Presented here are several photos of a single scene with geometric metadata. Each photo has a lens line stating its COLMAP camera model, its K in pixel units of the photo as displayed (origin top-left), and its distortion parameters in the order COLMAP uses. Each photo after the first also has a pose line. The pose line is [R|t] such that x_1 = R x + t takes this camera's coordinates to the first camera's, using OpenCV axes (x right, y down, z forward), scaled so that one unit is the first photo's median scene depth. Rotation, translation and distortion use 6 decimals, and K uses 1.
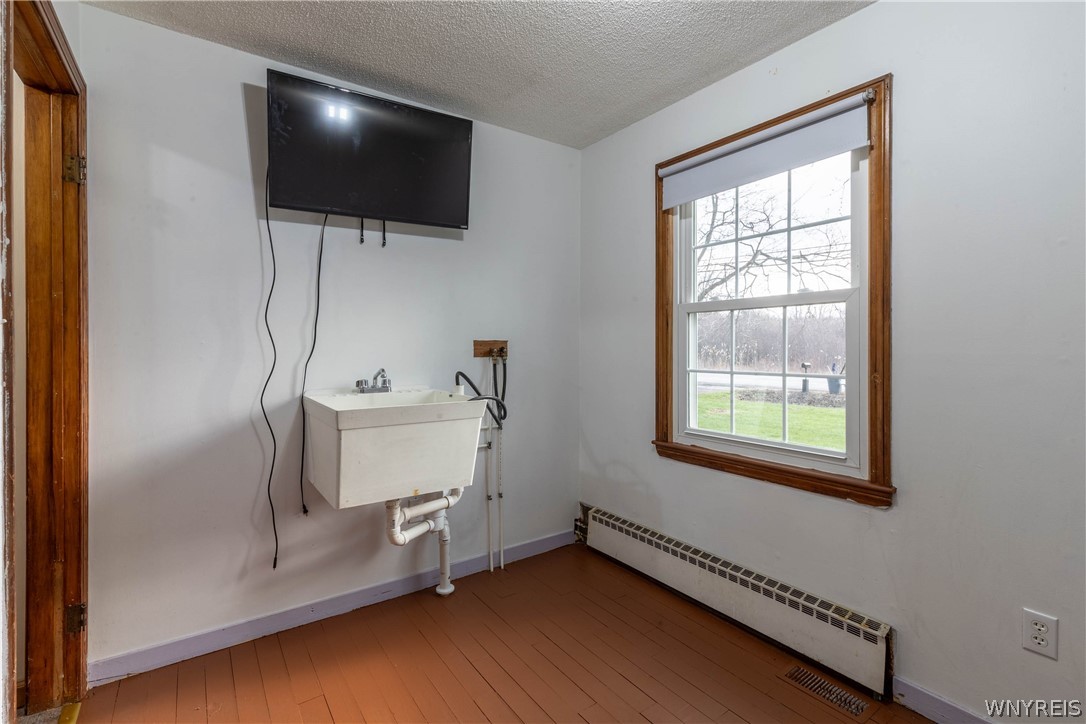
lens RADIAL K [[500.3, 0, 545.2], [0, 500.3, 353.4], [0, 0, 1]] dist [-0.000364, -0.000748]
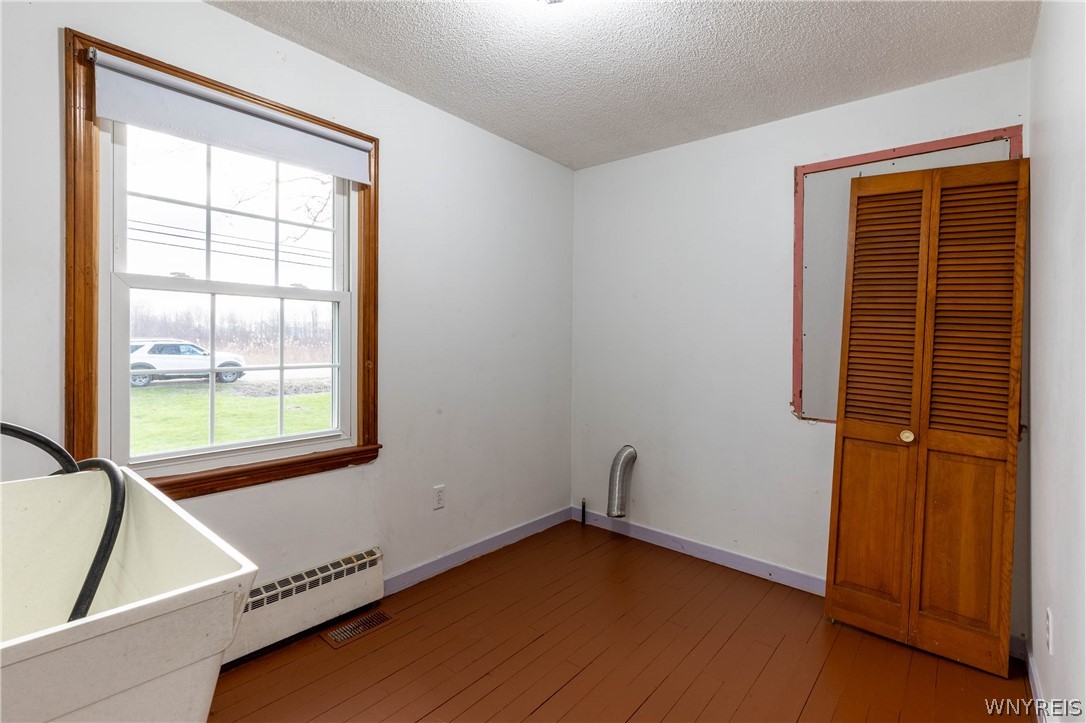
lens RADIAL K [[500.3, 0, 545.2], [0, 500.3, 352.9], [0, 0, 1]] dist [-0.000364, -0.000748]
pose [[-0.250290, -0.009762, 0.968122, -0.552212], [0.011730, 0.999845, 0.013114, 0.006035], [-0.968100, 0.014639, -0.250137, 0.675223]]
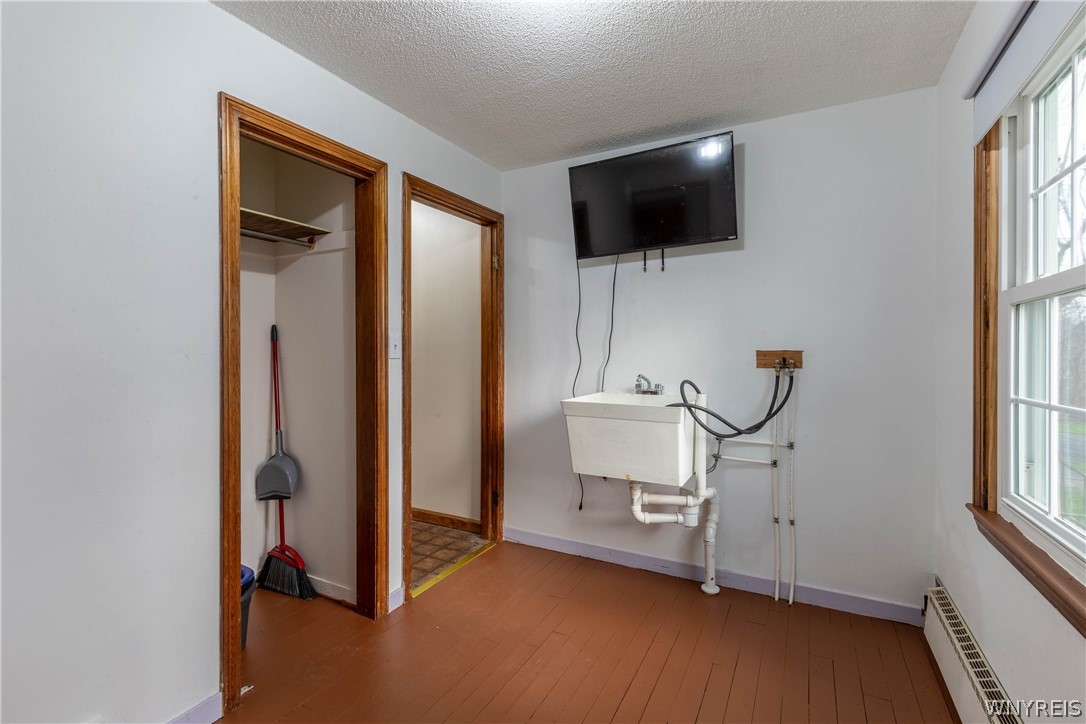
lens RADIAL K [[493.2, 0, 543.0], [0, 493.2, 362.0], [0, 0, 1]] dist [0.000613, -0.000142]
pose [[0.446700, 0.018558, -0.894491, 0.629343], [-0.018703, 0.999760, 0.011401, -0.008526], [0.894488, 0.011637, 0.446940, 0.250653]]
